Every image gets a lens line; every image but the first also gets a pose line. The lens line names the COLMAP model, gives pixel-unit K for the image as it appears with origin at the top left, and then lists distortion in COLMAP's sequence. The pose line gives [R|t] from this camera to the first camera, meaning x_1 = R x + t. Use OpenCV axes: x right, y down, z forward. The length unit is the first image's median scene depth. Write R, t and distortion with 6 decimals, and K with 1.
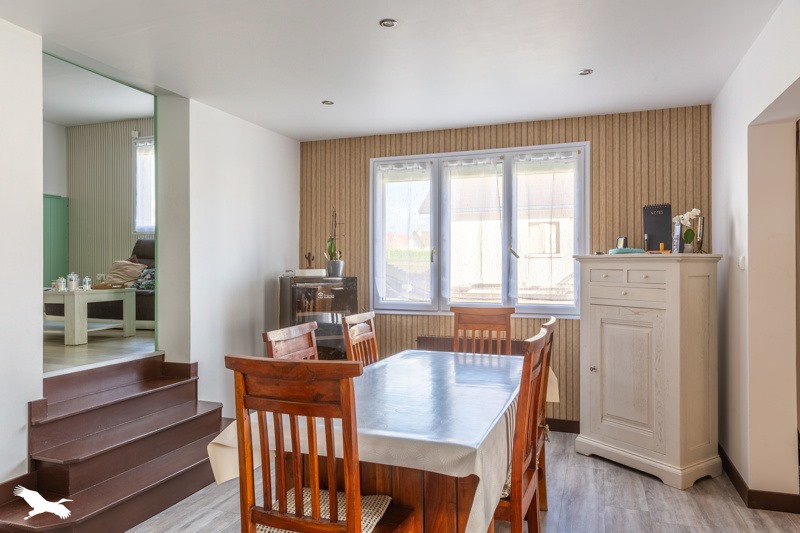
lens RADIAL K [[537.2, 0, 398.8], [0, 537.2, 264.6], [0, 0, 1]] dist [0.025853, -0.007576]
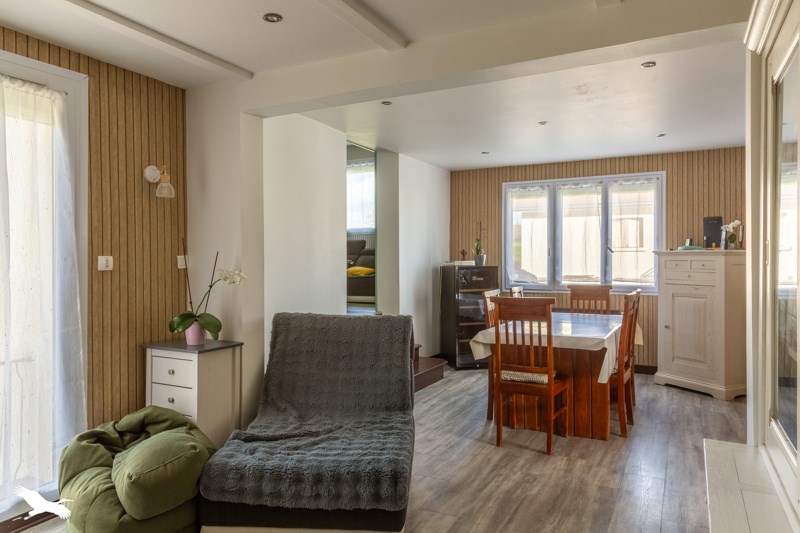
lens RADIAL K [[537.2, 0, 401.1], [0, 537.2, 262.5], [0, 0, 1]] dist [0.025853, -0.007576]
pose [[0.991514, -0.000812, -0.129994, -0.152954], [0.001825, 0.999969, 0.007669, 0.001861], [0.129983, -0.007841, 0.991485, -0.505476]]
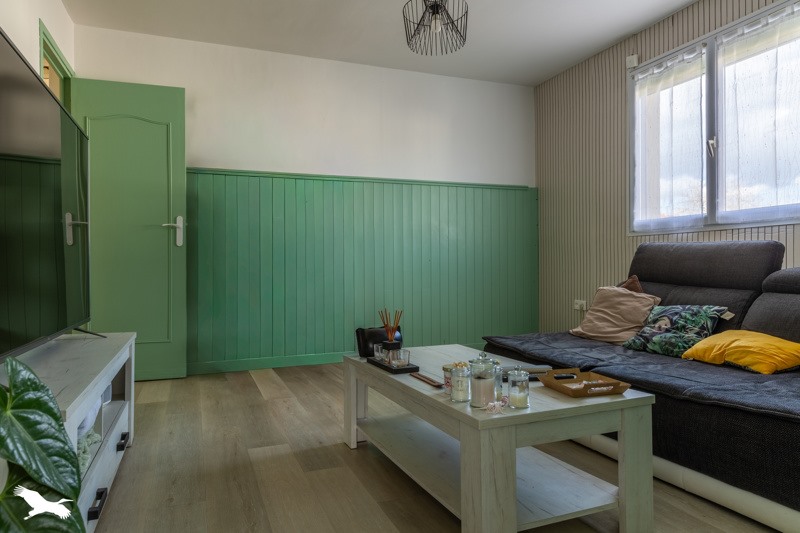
lens RADIAL K [[537.2, 0, 400.5], [0, 537.2, 263.2], [0, 0, 1]] dist [0.025853, -0.007576]
pose [[0.664785, -0.008308, -0.746988, -0.370292], [0.006349, 0.999965, -0.005471, -0.041746], [0.747008, -0.001106, 0.664815, 0.718699]]
